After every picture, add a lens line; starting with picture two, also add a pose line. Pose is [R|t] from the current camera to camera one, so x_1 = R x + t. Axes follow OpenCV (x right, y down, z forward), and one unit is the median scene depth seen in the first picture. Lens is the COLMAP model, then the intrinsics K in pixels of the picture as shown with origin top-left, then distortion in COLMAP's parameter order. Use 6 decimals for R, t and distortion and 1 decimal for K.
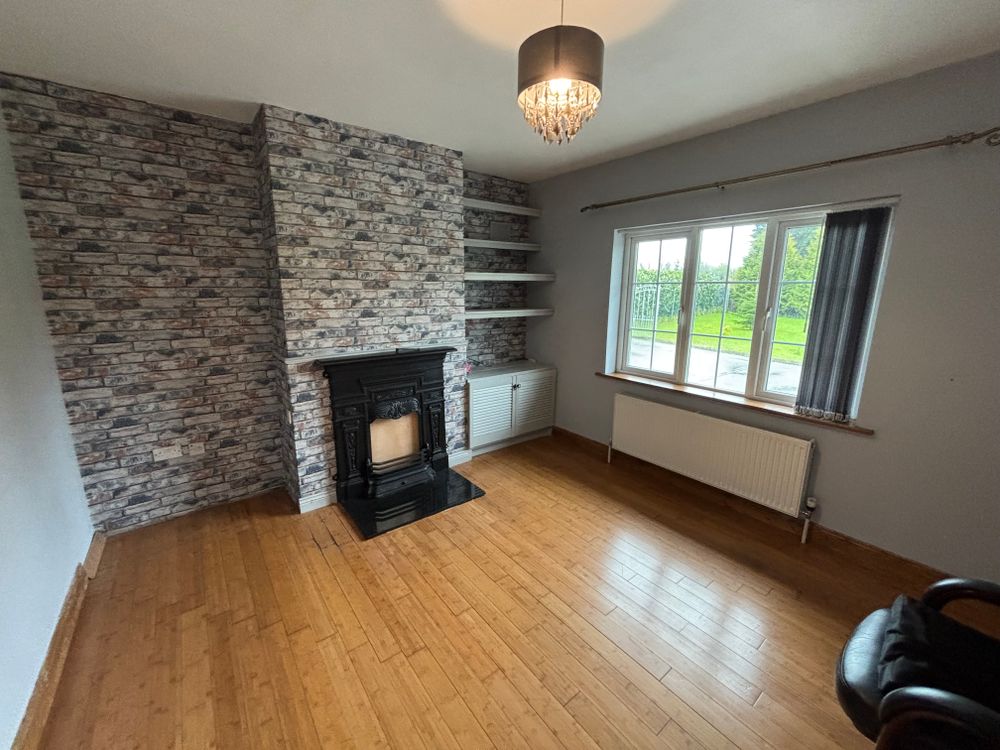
lens RADIAL K [[403.6, 0, 497.3], [0, 403.6, 371.1], [0, 0, 1]] dist [-0.000254, -0.000537]
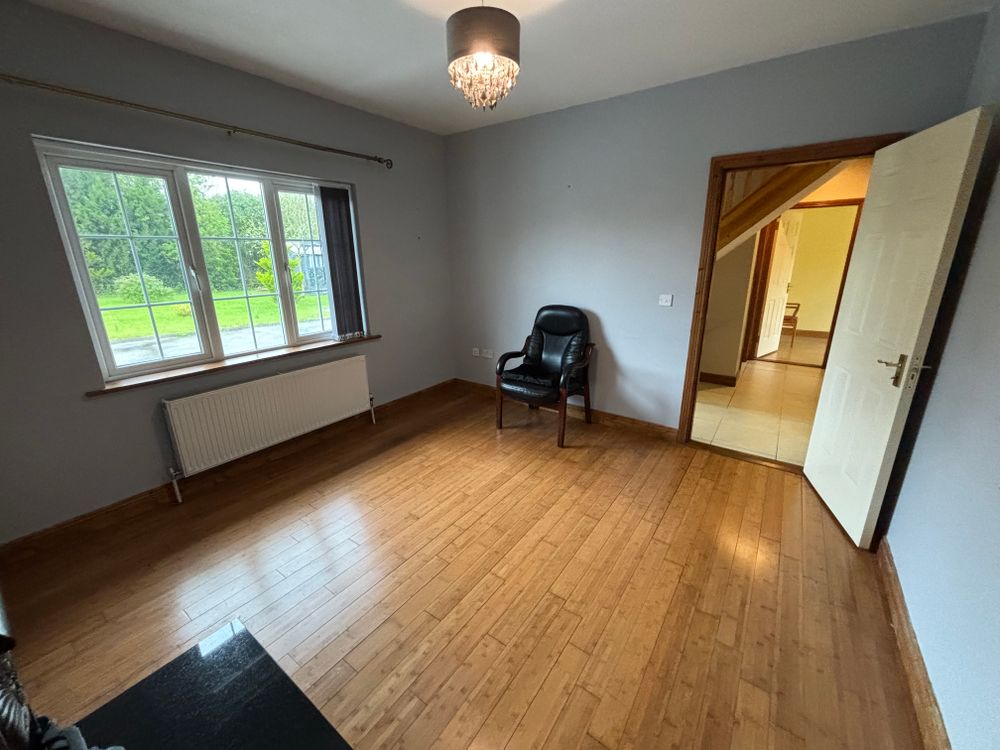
lens RADIAL K [[403.6, 0, 497.3], [0, 403.6, 371.1], [0, 0, 1]] dist [-0.000254, -0.000537]
pose [[-0.286665, -0.273073, 0.918289, -0.663240], [0.203538, 0.919275, 0.336906, -0.149621], [-0.936160, 0.283486, -0.207943, 0.832979]]
